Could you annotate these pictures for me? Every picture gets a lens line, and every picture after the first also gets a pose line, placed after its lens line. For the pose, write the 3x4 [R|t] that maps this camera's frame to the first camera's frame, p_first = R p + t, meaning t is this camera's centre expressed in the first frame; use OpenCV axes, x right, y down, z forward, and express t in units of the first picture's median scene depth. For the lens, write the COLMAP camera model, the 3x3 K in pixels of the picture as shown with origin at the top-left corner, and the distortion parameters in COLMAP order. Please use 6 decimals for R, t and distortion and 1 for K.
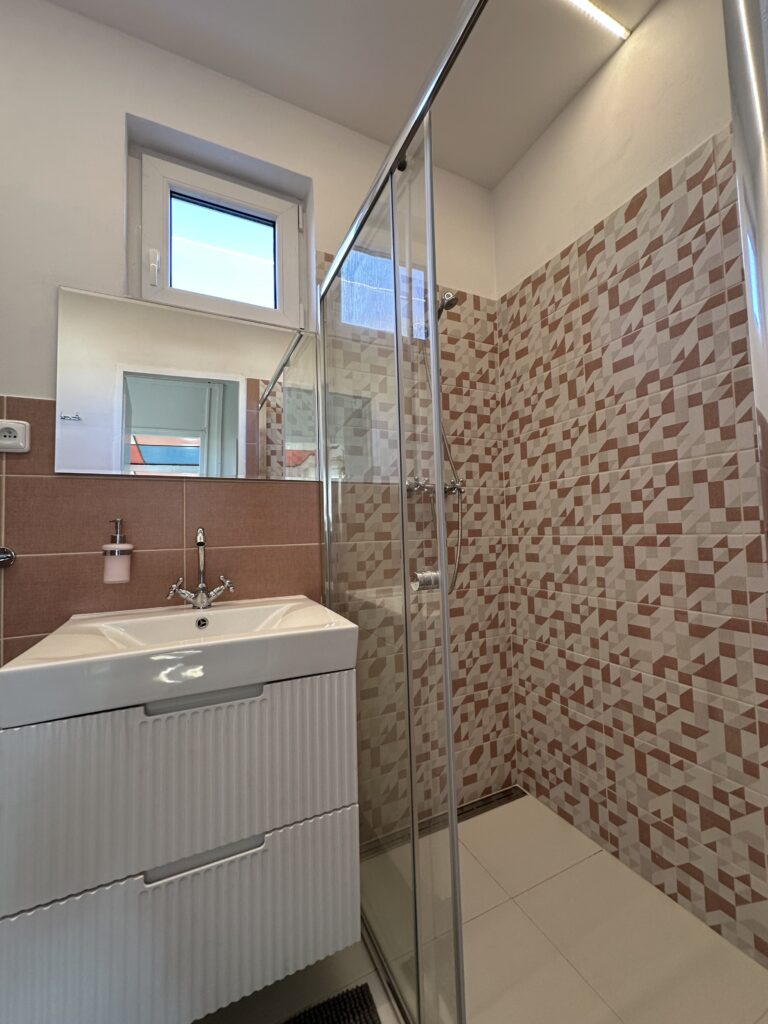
lens RADIAL K [[410.0, 0, 386.2], [0, 410.0, 509.9], [0, 0, 1]] dist [-0.003162, 0.000012]
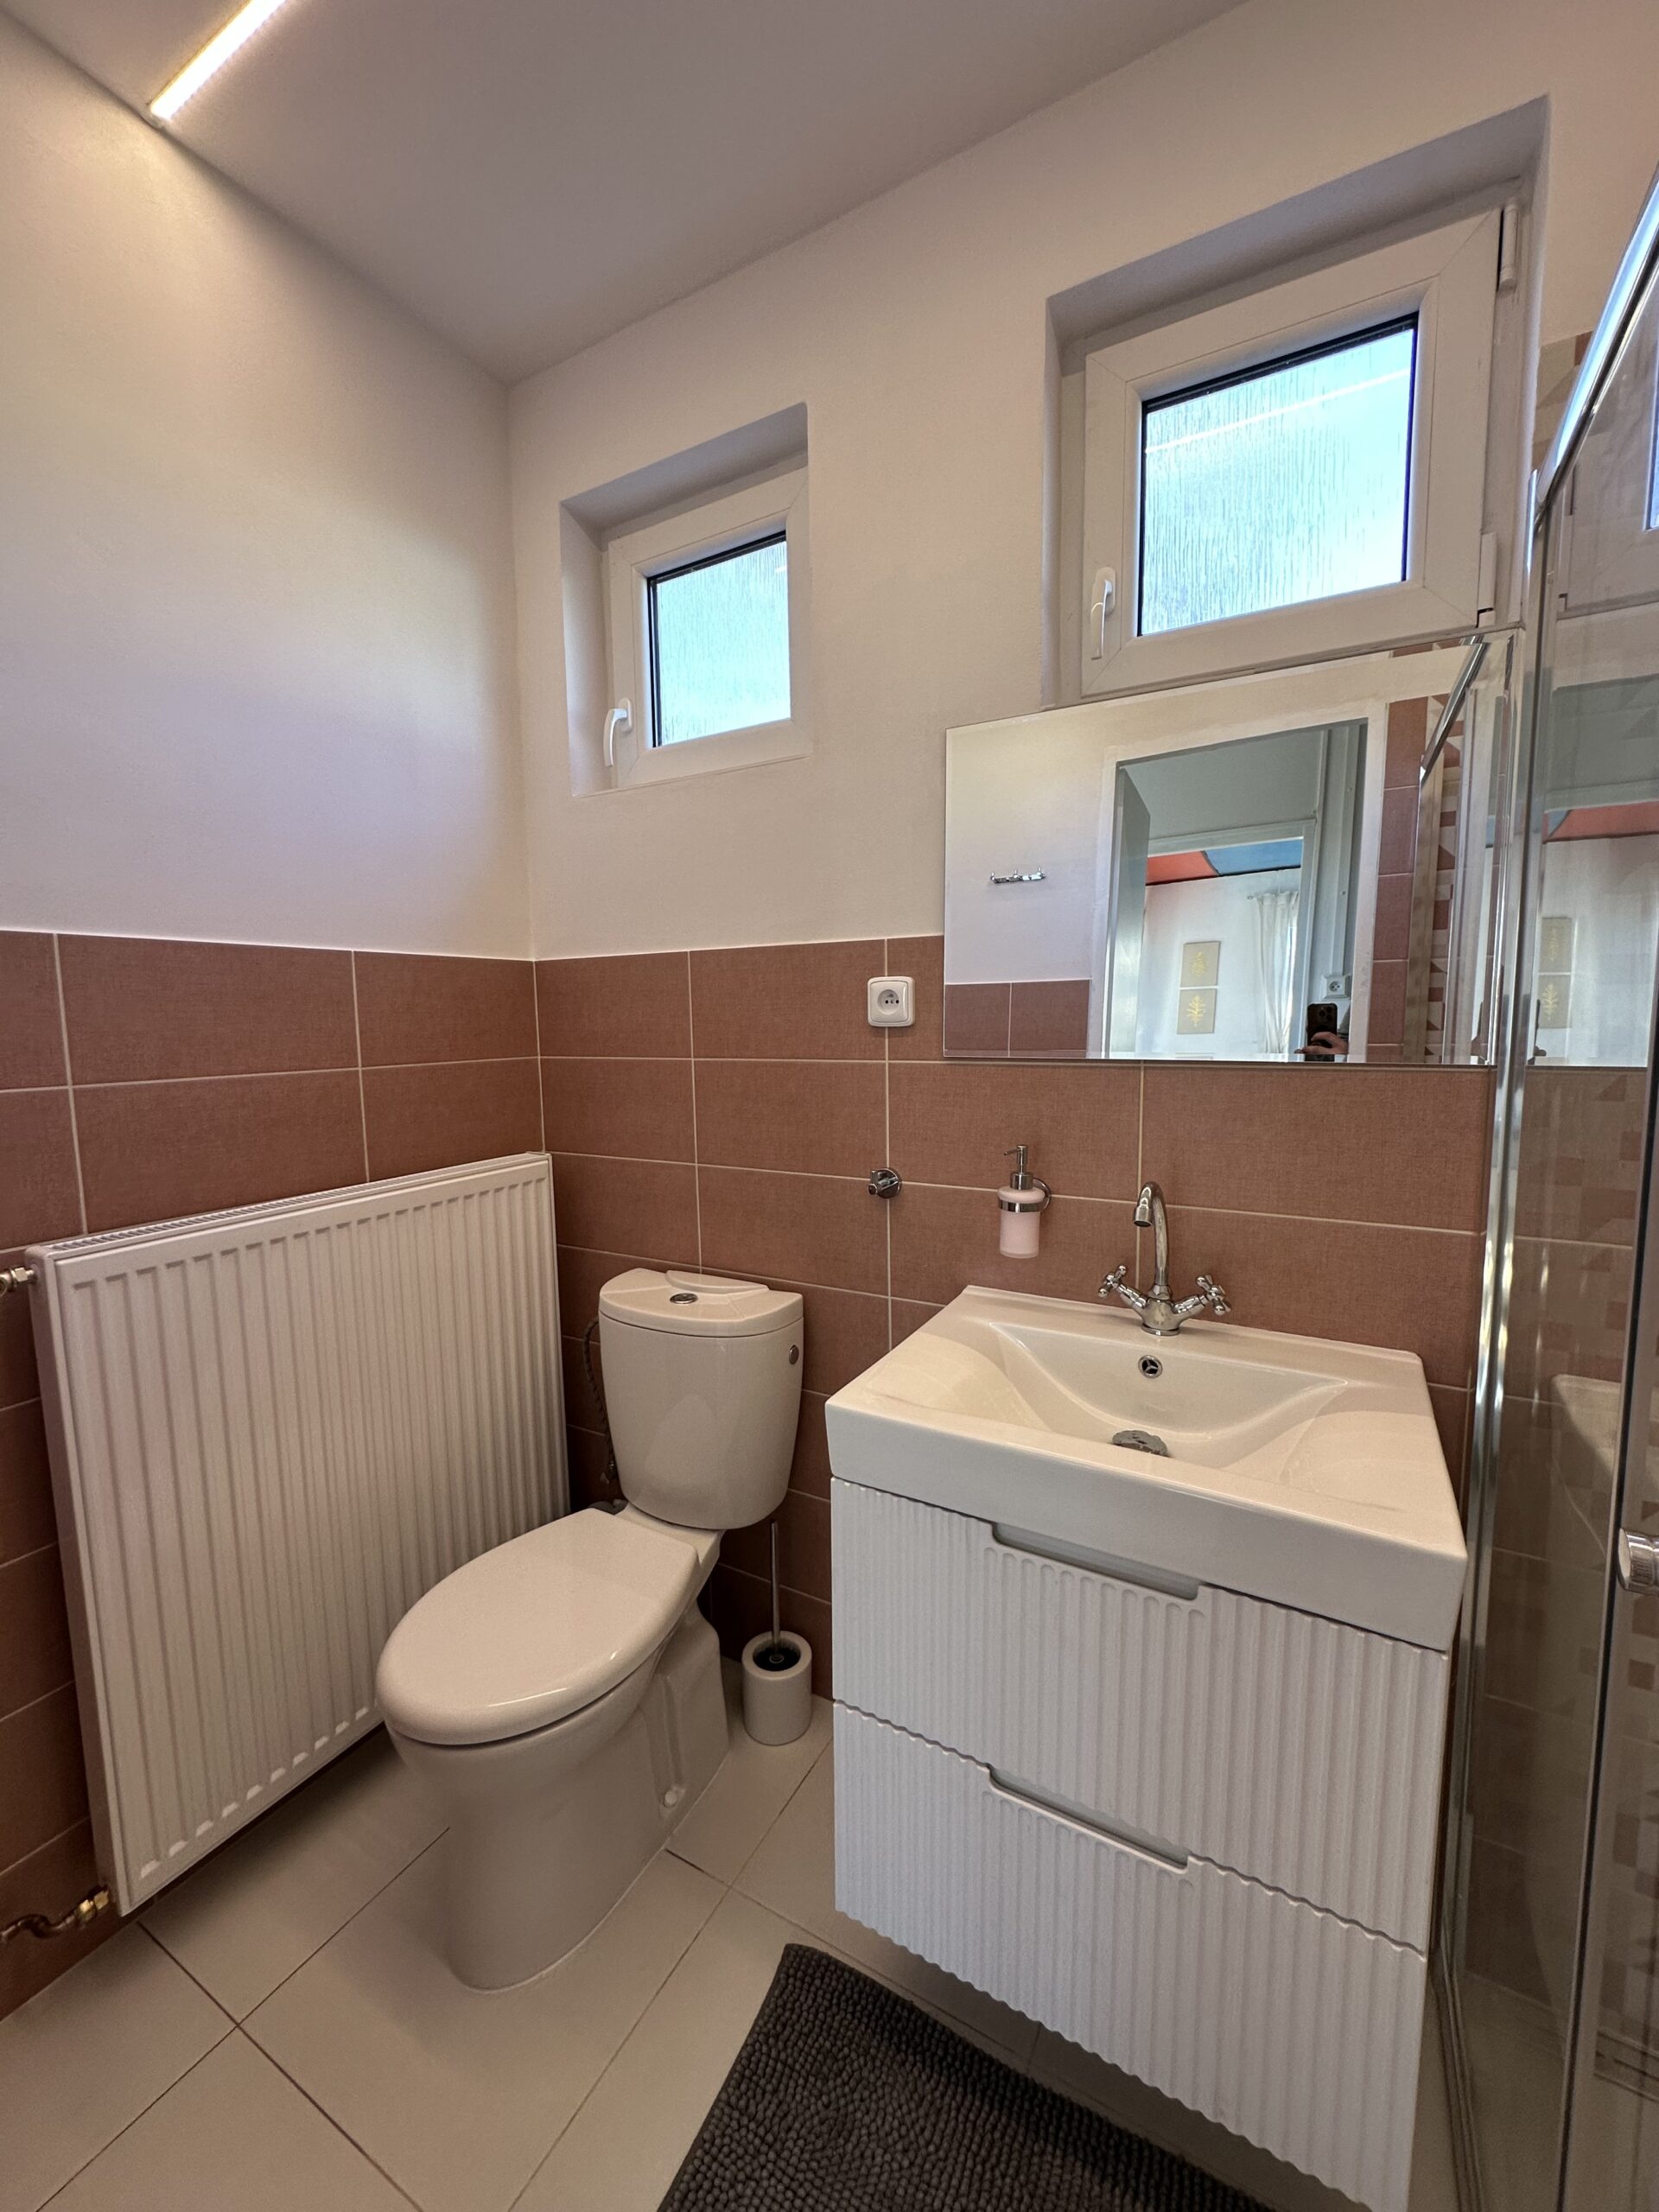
lens RADIAL K [[885.6, 0, 834.3], [0, 885.6, 1101.5], [0, 0, 1]] dist [-0.003162, 0.000012]
pose [[0.577919, 0.103792, -0.809467, 0.154647], [0.041415, 0.986871, 0.156107, -0.205370], [0.815043, -0.123741, 0.566033, 0.087546]]
